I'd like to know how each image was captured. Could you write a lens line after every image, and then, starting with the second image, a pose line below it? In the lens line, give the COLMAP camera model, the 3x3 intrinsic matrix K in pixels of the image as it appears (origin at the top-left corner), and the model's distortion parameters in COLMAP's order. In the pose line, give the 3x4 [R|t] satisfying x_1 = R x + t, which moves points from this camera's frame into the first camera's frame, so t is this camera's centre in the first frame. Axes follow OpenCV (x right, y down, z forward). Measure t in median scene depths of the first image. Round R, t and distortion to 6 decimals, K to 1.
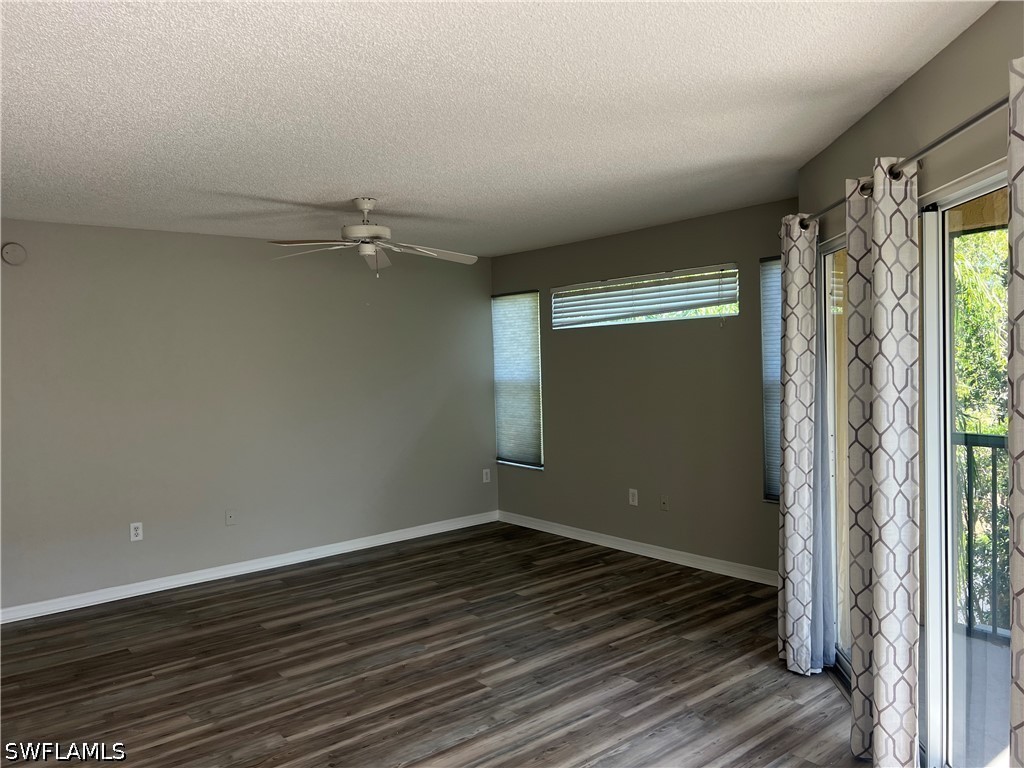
lens RADIAL K [[758.2, 0, 510.3], [0, 758.2, 379.7], [0, 0, 1]] dist [0.072796, -0.065957]
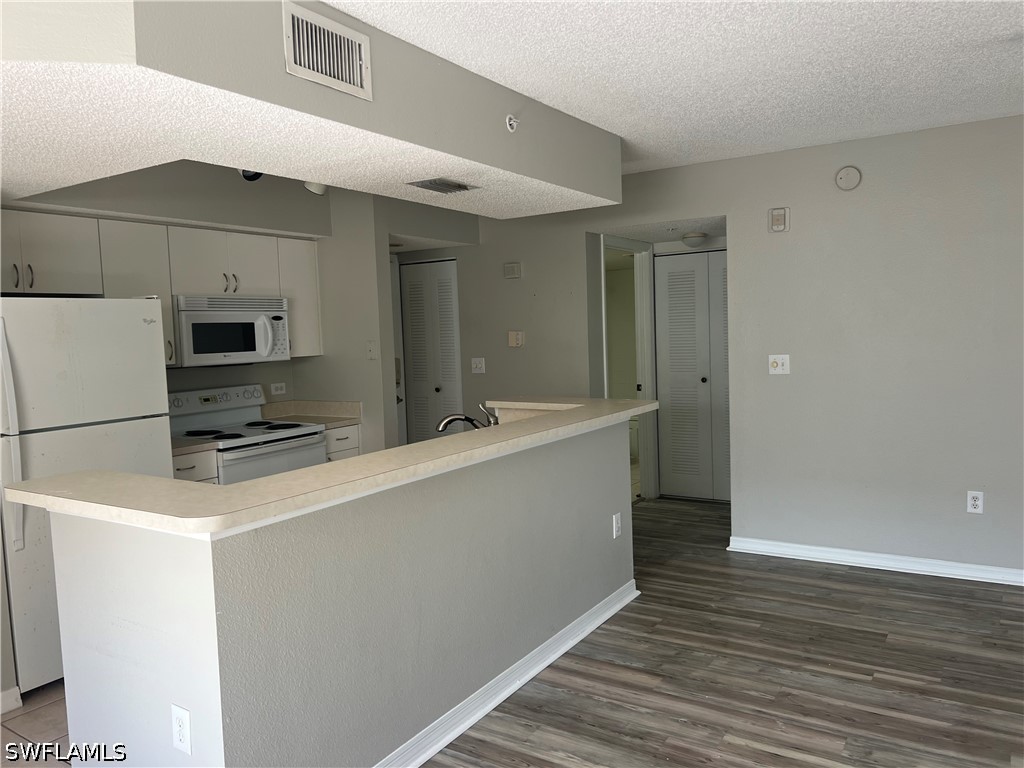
lens RADIAL K [[775.2, 0, 512.0], [0, 775.2, 384.0], [0, 0, 1]] dist [0.075053, -0.083436]
pose [[0.306715, 0.083232, -0.948155, 0.139796], [0.003103, 0.996076, 0.088442, -0.000323], [0.951796, -0.030069, 0.305253, 0.295371]]
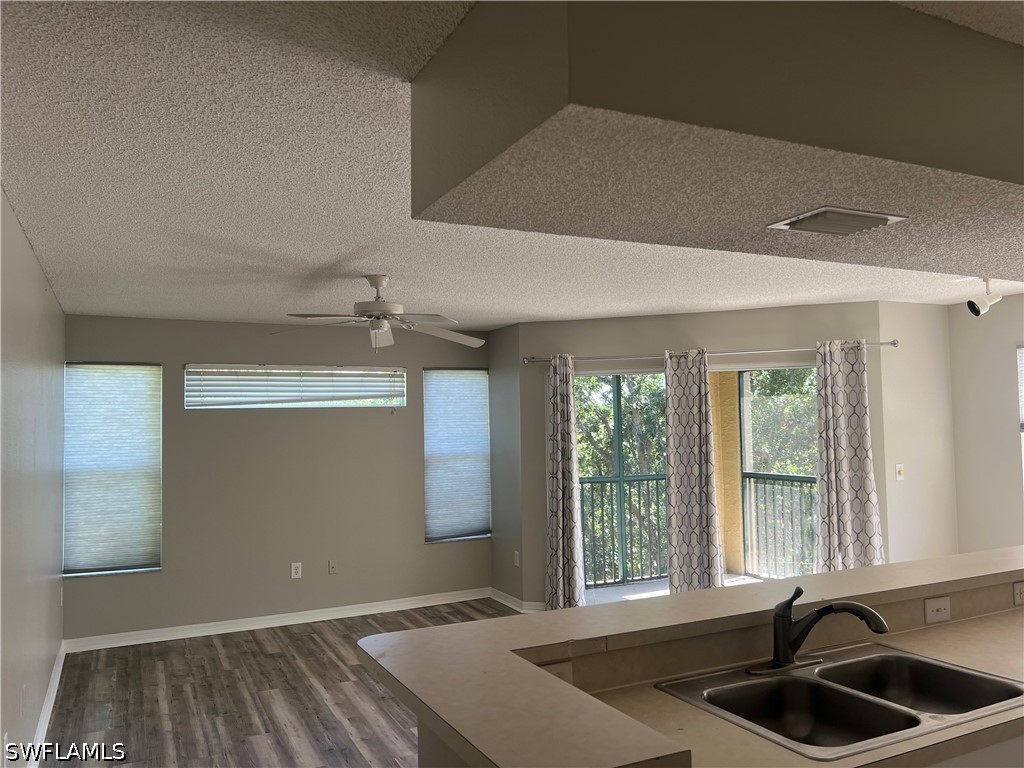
lens RADIAL K [[758.2, 0, 510.3], [0, 758.2, 379.7], [0, 0, 1]] dist [0.072796, -0.065957]
pose [[0.239798, 0.082090, 0.967346, -0.999056], [0.037495, 0.994892, -0.093722, 0.000340], [-0.970098, 0.058745, 0.235495, 0.534498]]
